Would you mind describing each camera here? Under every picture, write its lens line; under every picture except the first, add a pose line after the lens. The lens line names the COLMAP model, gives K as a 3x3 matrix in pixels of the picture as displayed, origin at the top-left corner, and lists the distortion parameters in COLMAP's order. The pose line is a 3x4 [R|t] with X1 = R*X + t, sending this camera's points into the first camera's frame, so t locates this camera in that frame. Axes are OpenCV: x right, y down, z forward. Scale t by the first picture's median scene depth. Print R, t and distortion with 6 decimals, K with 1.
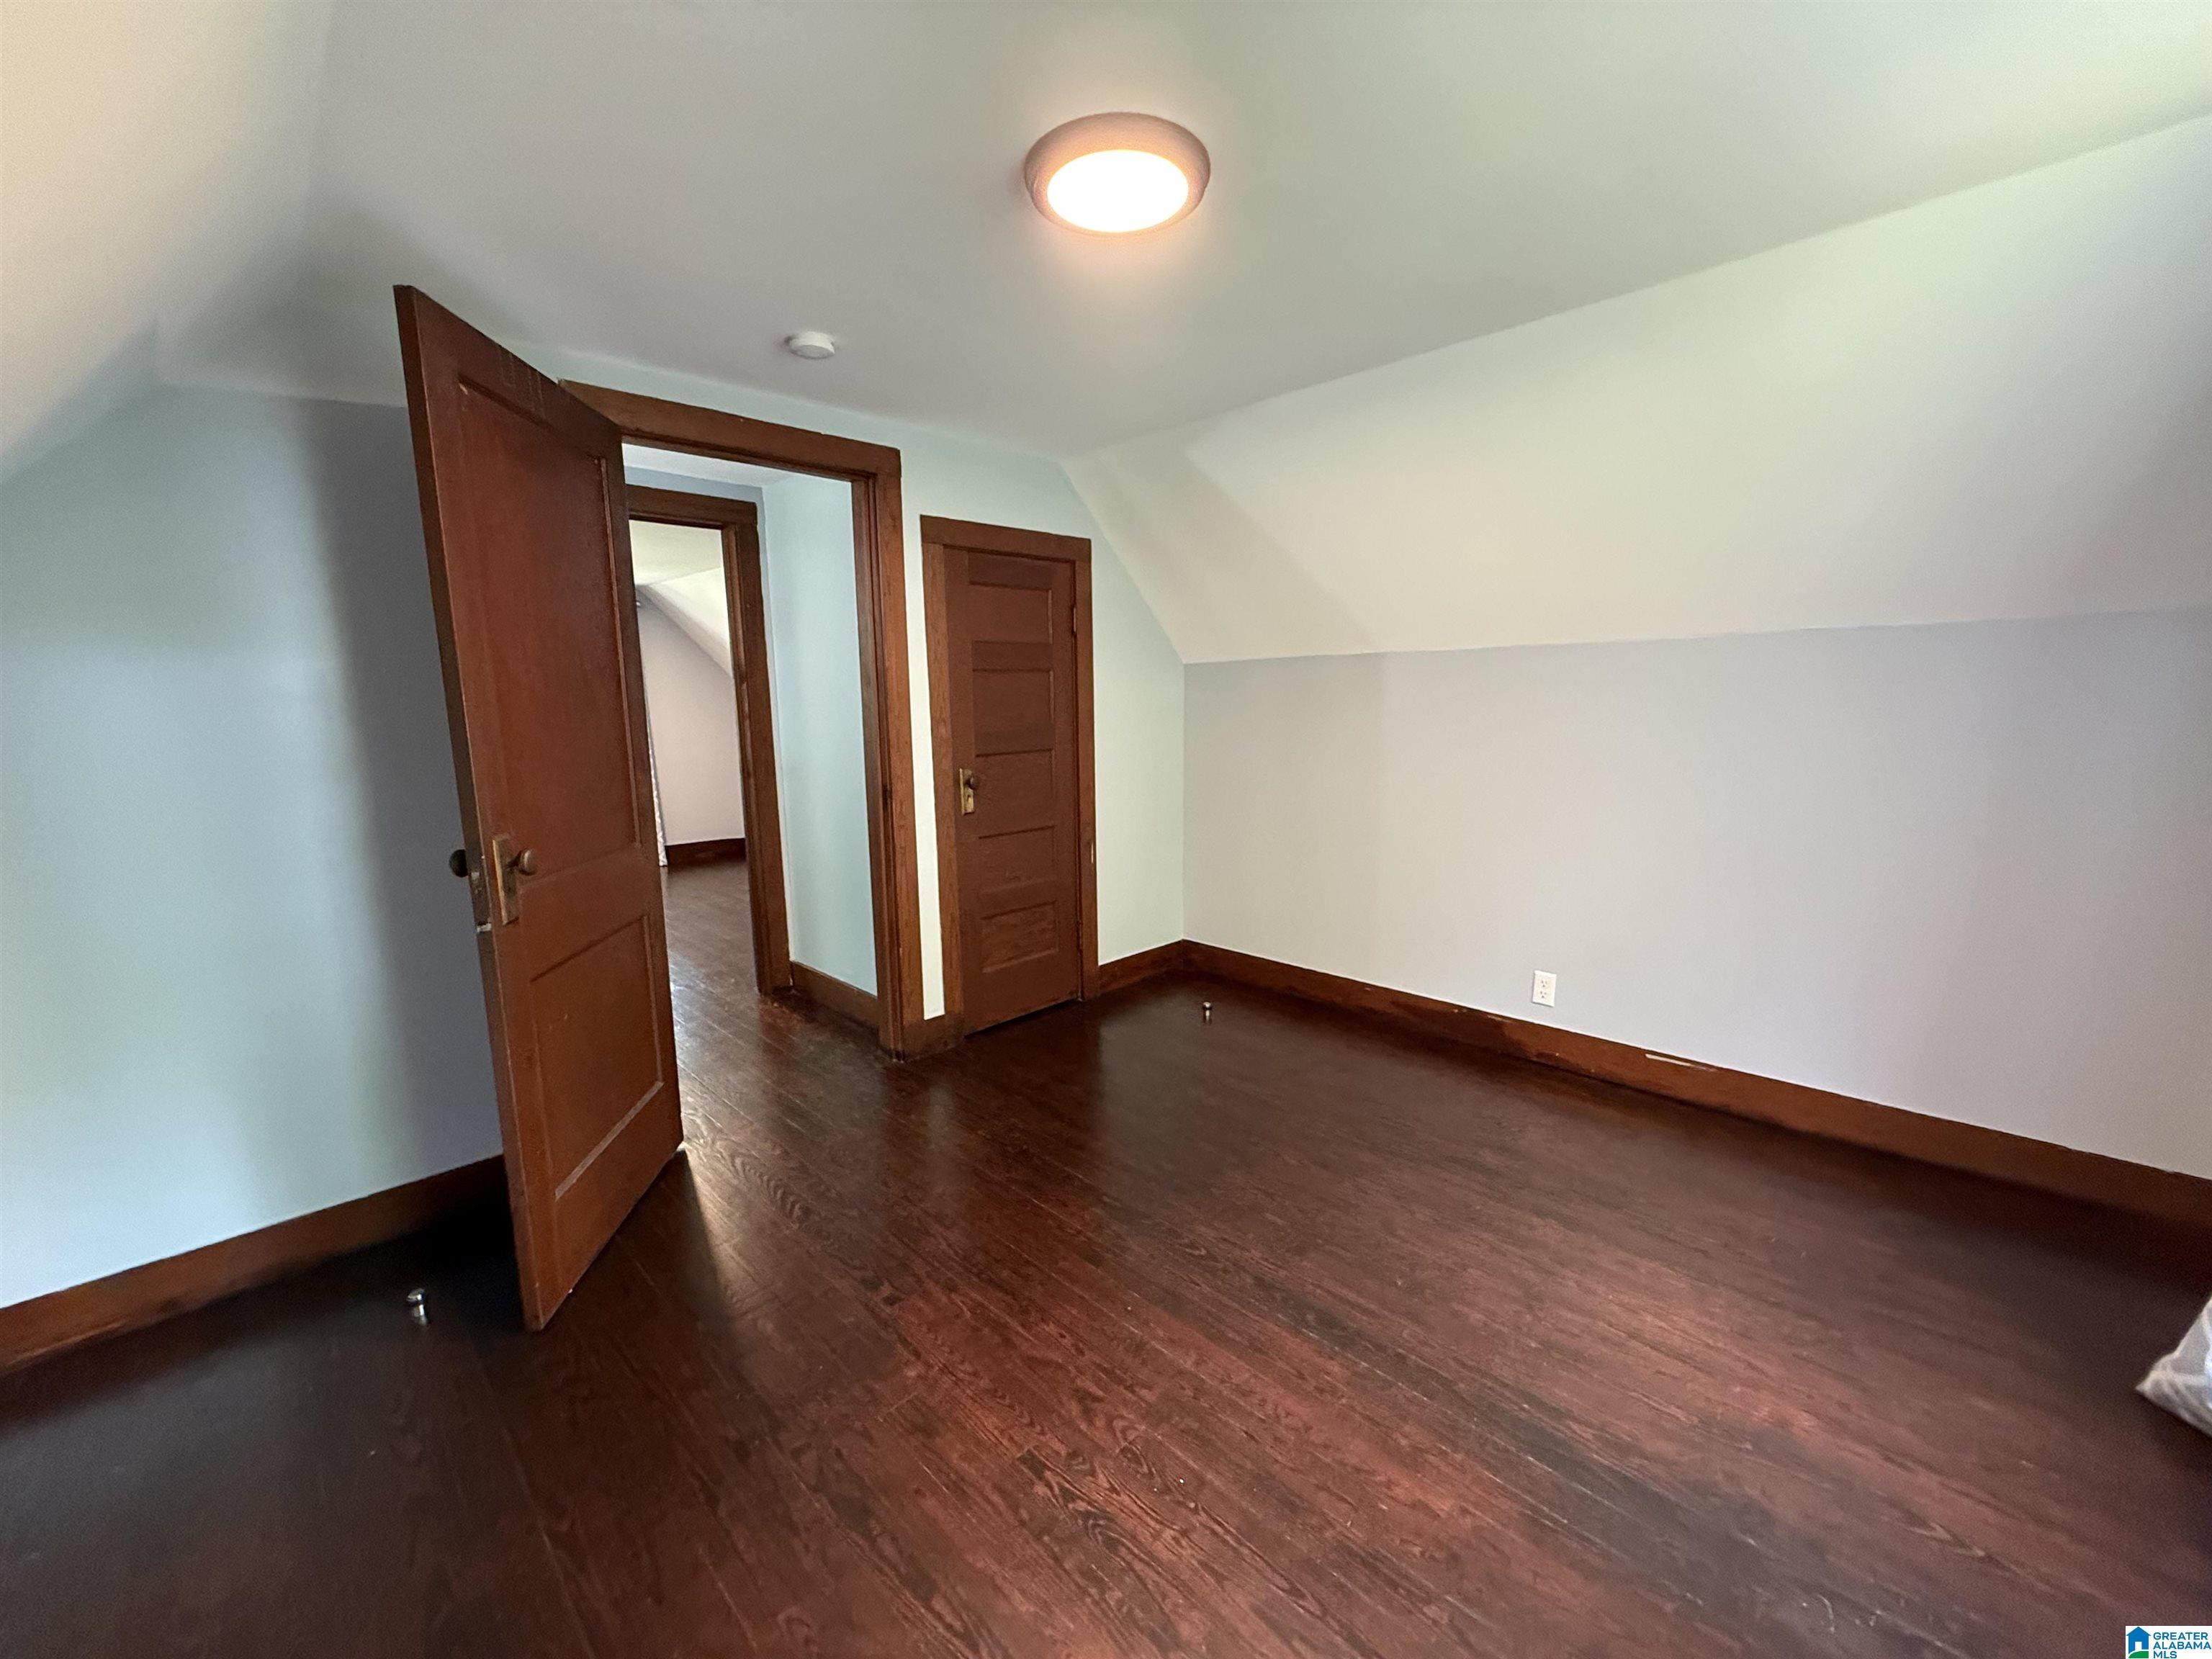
lens RADIAL K [[881.5, 0, 1101.5], [0, 881.5, 839.6], [0, 0, 1]] dist [-0.000479, -0.000840]
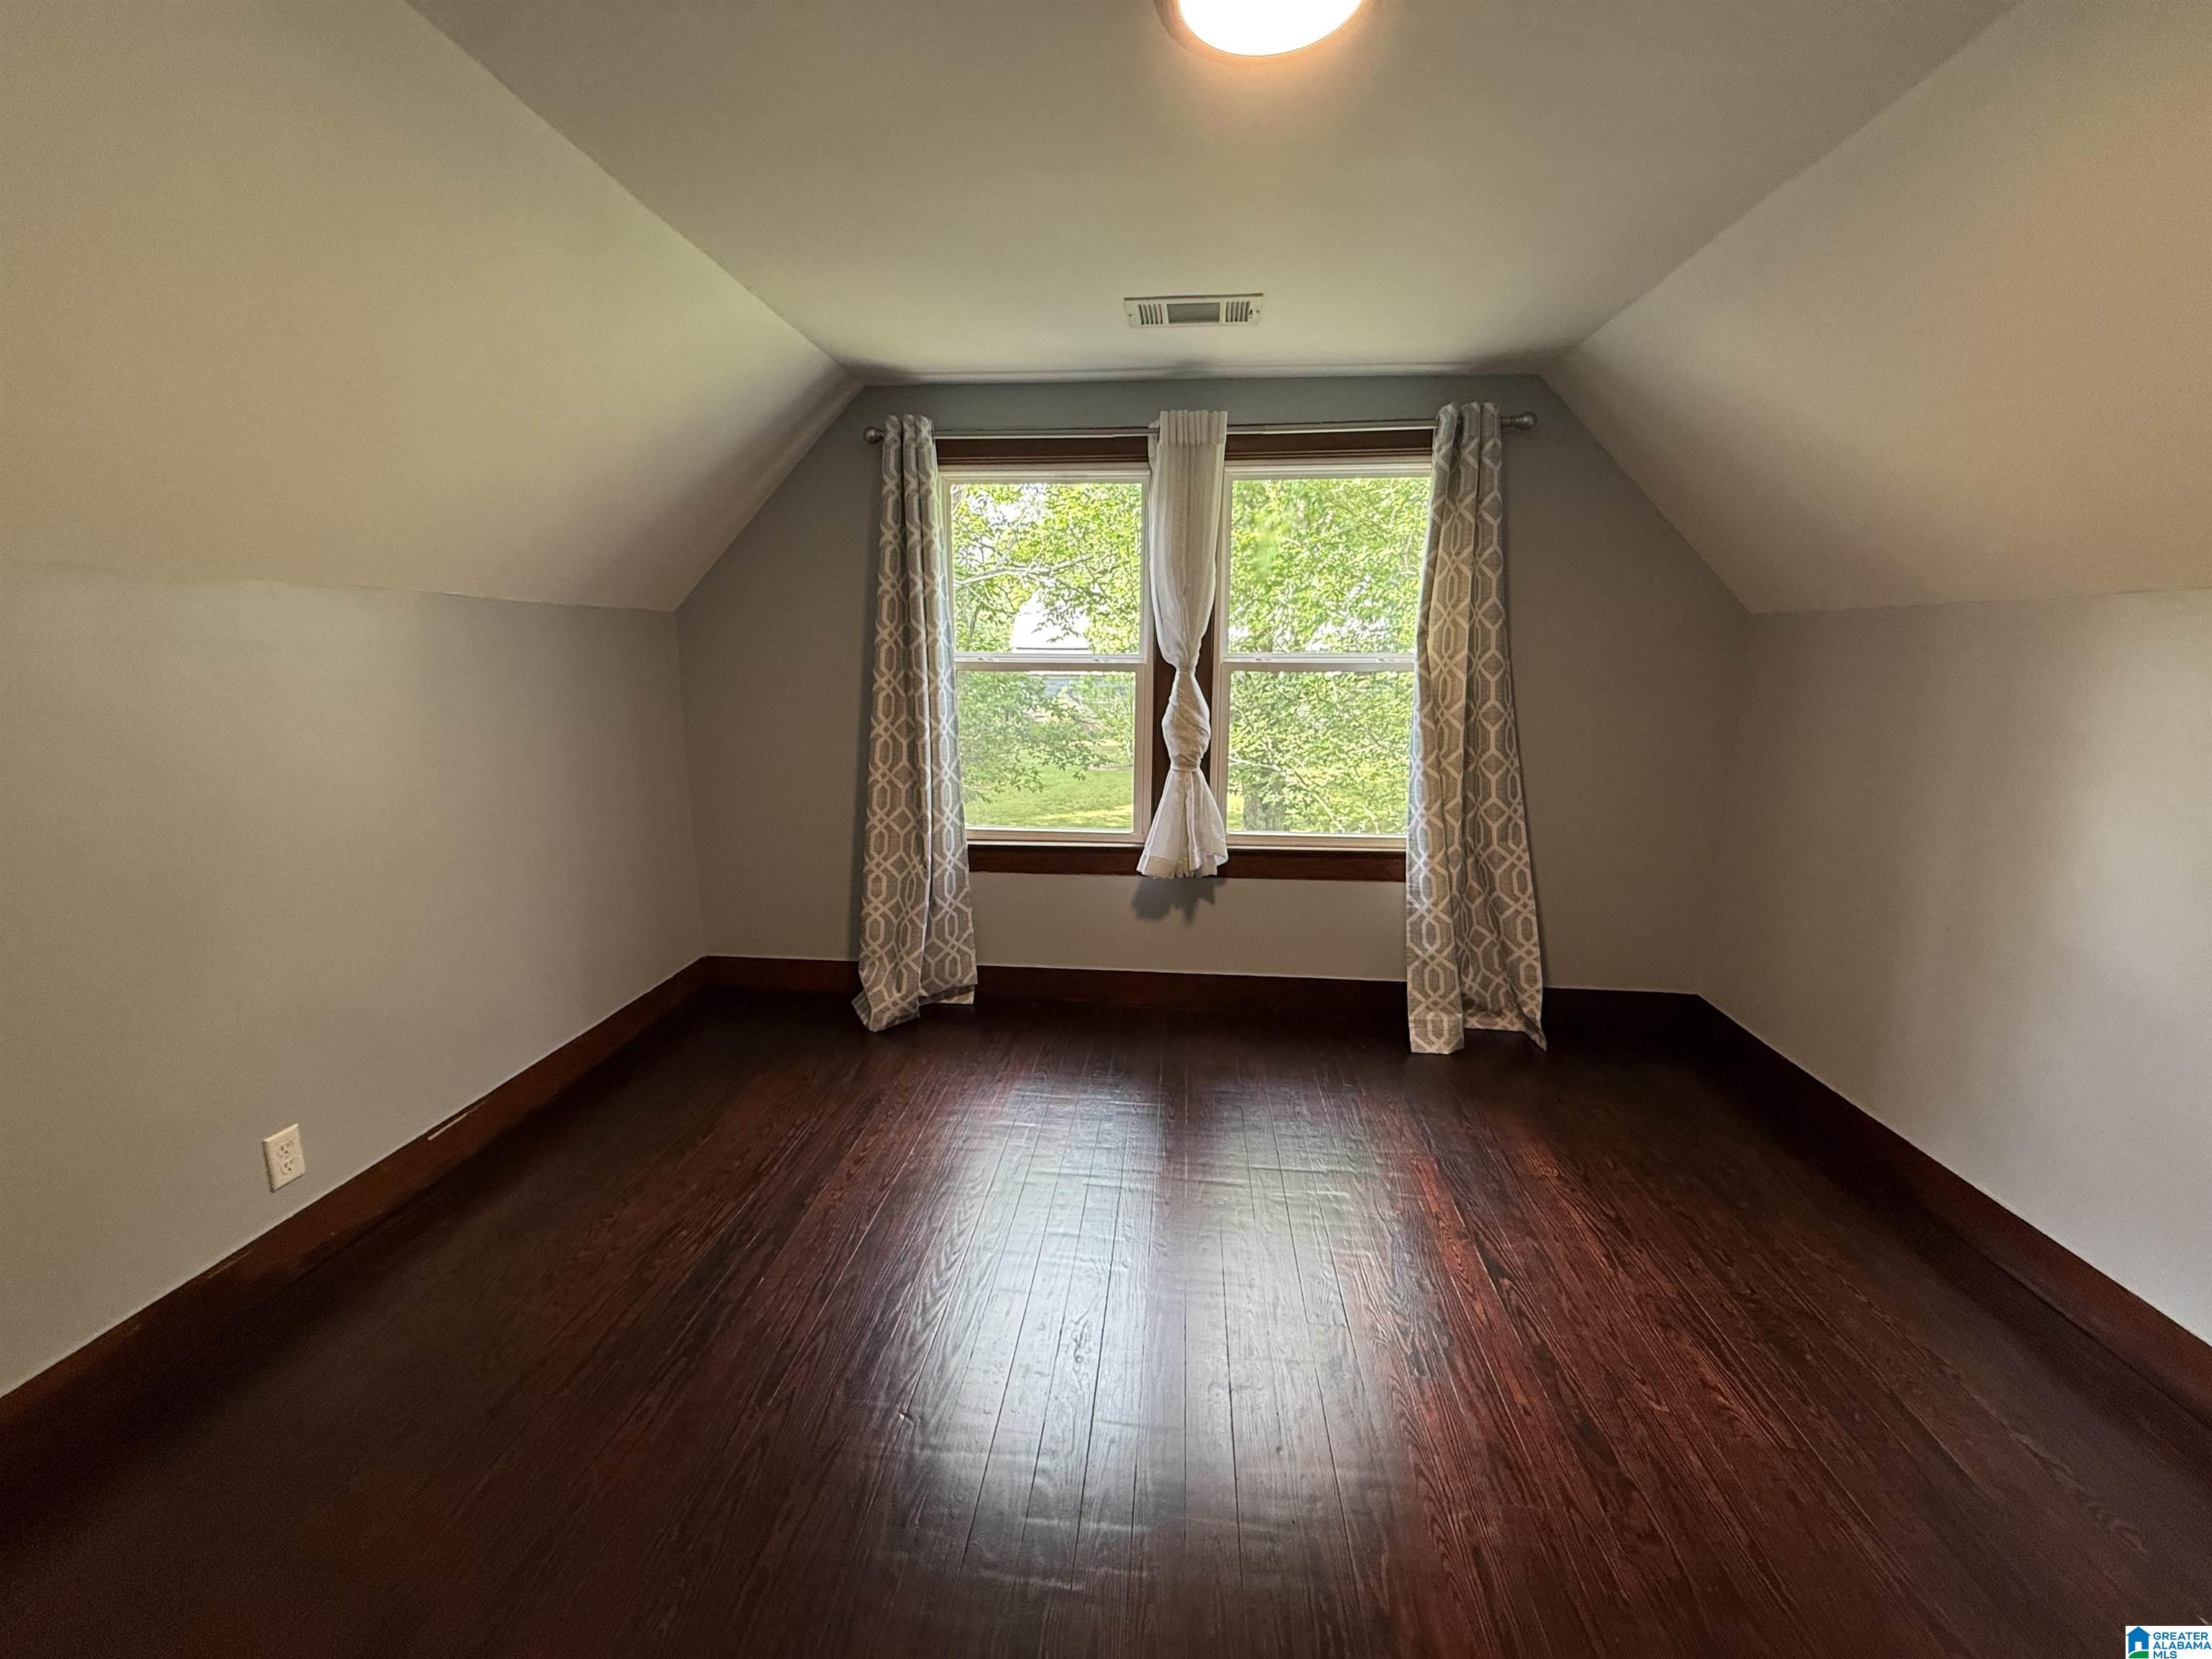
lens RADIAL K [[881.5, 0, 1100.2], [0, 881.5, 826.0], [0, 0, 1]] dist [-0.000479, -0.000840]
pose [[-0.646627, -0.132043, 0.751291, -0.429476], [0.121462, 0.954515, 0.272302, -0.219821], [-0.753074, 0.267331, -0.601177, 1.359432]]
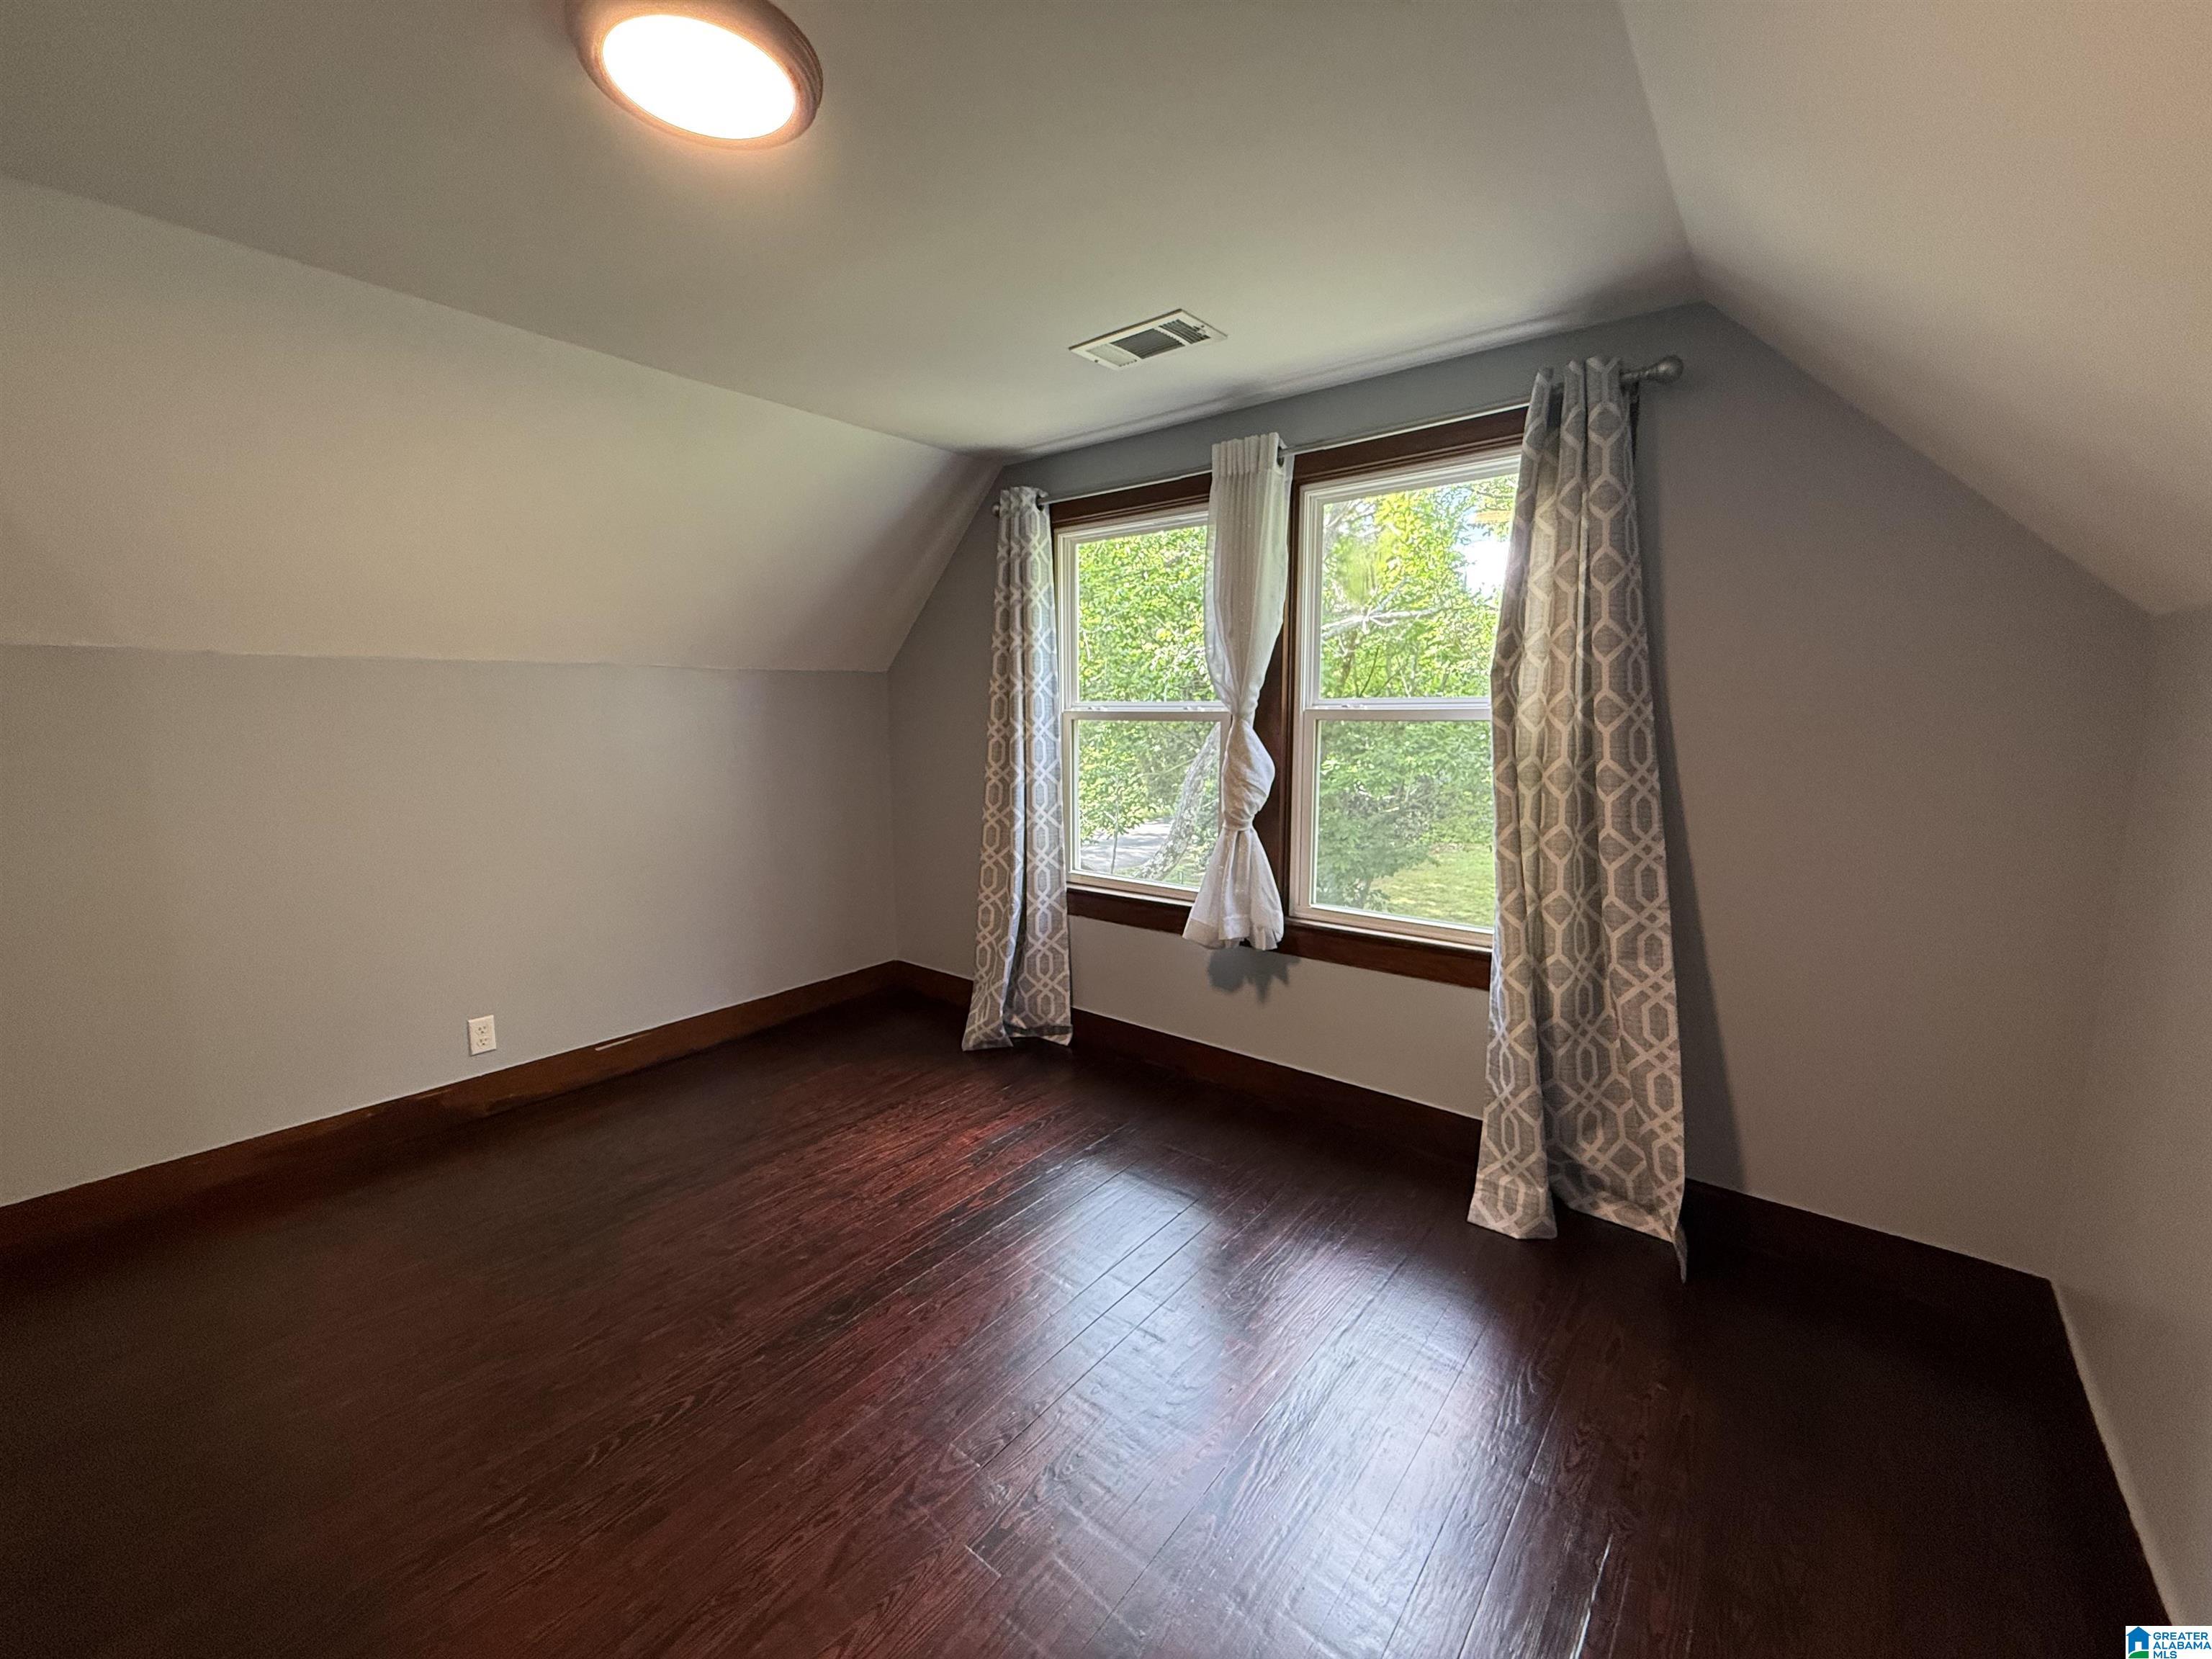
lens RADIAL K [[881.5, 0, 1099.2], [0, 881.5, 826.0], [0, 0, 1]] dist [-0.000479, -0.000840]
pose [[-0.115745, -0.116051, 0.986476, -0.697790], [0.158128, 0.978332, 0.133647, -0.100897], [-0.980611, 0.171459, -0.094886, 0.645747]]
